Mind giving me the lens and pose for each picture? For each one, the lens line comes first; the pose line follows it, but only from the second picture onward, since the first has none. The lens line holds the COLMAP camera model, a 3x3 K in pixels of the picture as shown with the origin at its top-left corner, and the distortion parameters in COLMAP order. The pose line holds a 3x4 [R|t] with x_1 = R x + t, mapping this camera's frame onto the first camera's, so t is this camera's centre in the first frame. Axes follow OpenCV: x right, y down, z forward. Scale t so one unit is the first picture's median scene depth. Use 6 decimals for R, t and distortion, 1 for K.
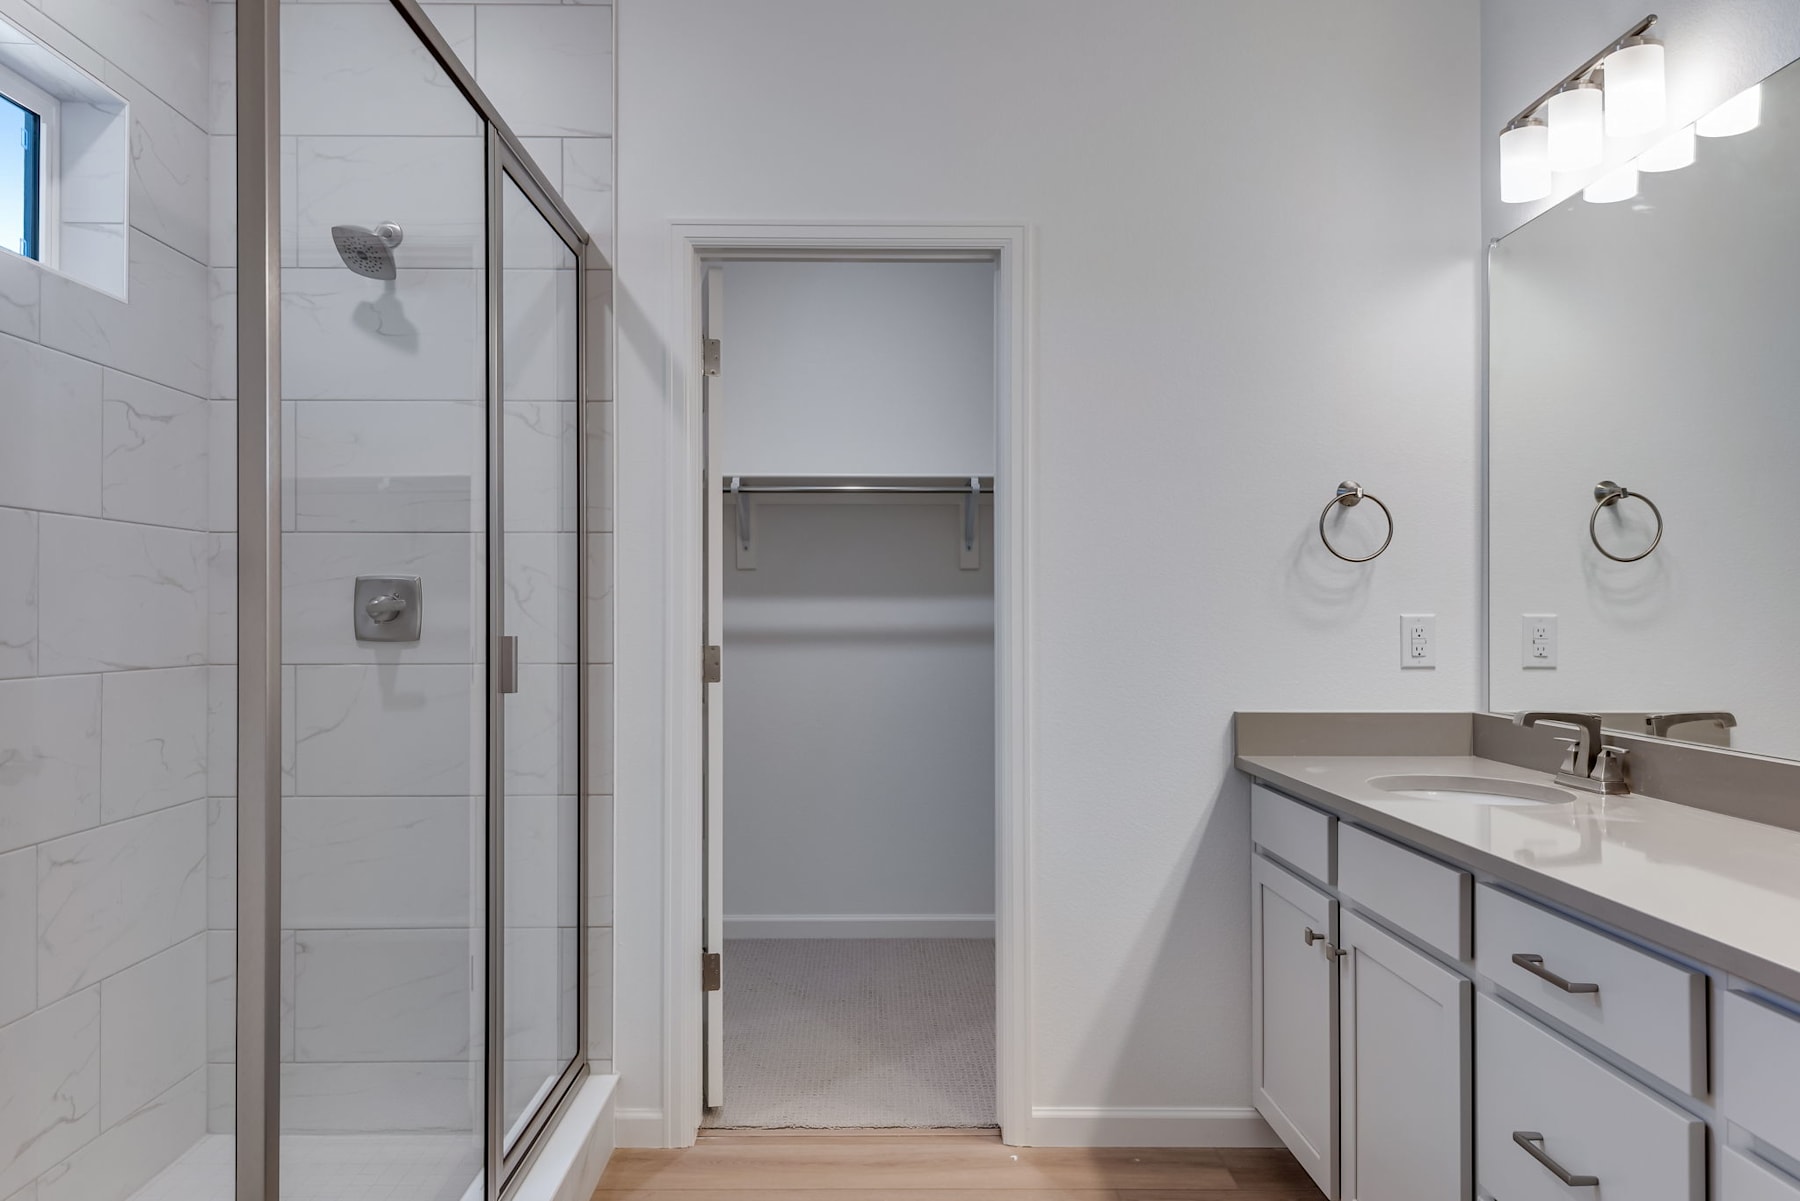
lens RADIAL K [[1292.7, 0, 897.1], [0, 1292.7, 602.3], [0, 0, 1]] dist [0.030324, -0.009229]
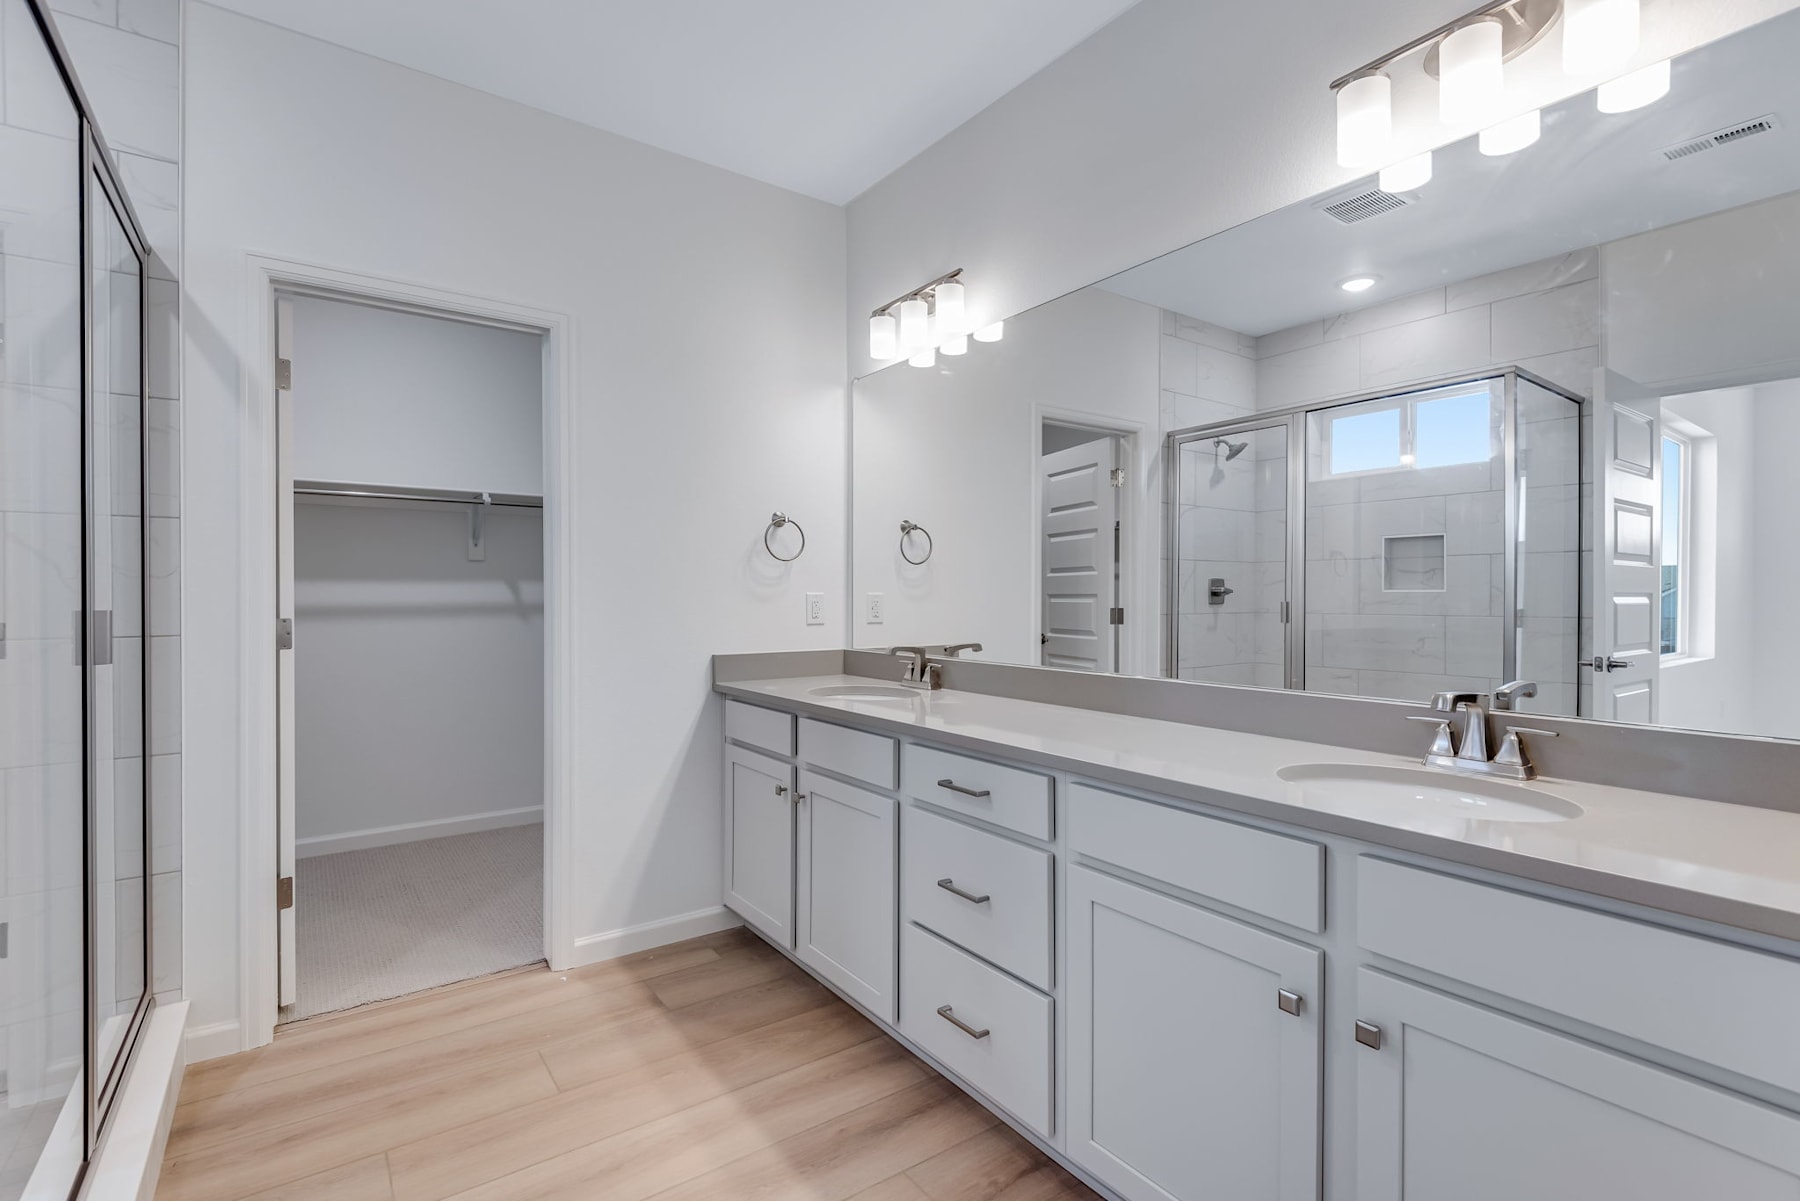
lens RADIAL K [[818.5, 0, 899.0], [0, 818.5, 595.2], [0, 0, 1]] dist [0.017049, -0.007126]
pose [[0.823875, -0.000395, 0.566771, -0.112904], [-0.004039, 0.999970, 0.006568, 0.005223], [-0.566757, -0.007700, 0.823849, 0.062869]]
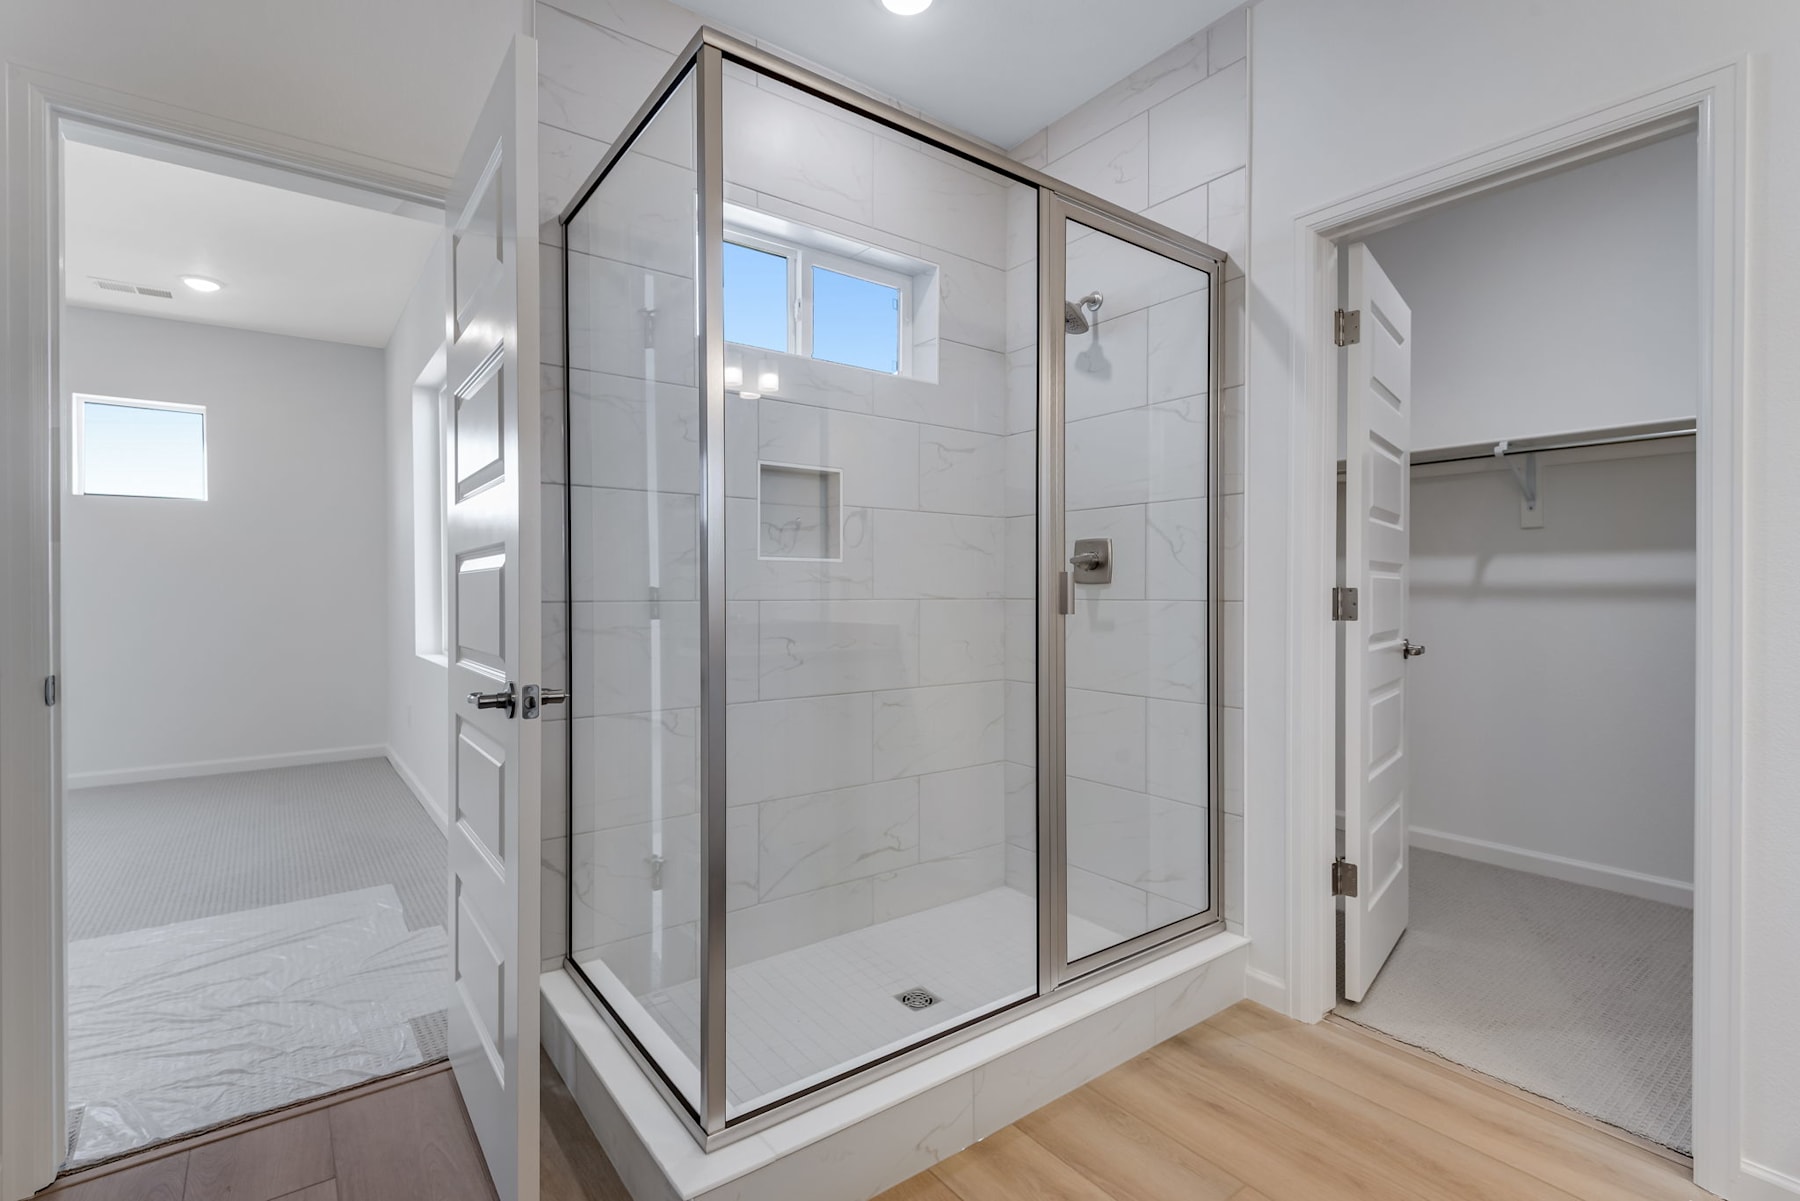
lens RADIAL K [[821.3, 0, 880.2], [0, 821.3, 597.0], [0, 0, 1]] dist [0.027860, -0.011898]
pose [[0.583596, 0.003391, -0.812037, 0.211757], [0.008729, 0.999907, 0.010449, 0.032575], [0.811997, -0.013186, 0.583512, 0.271201]]
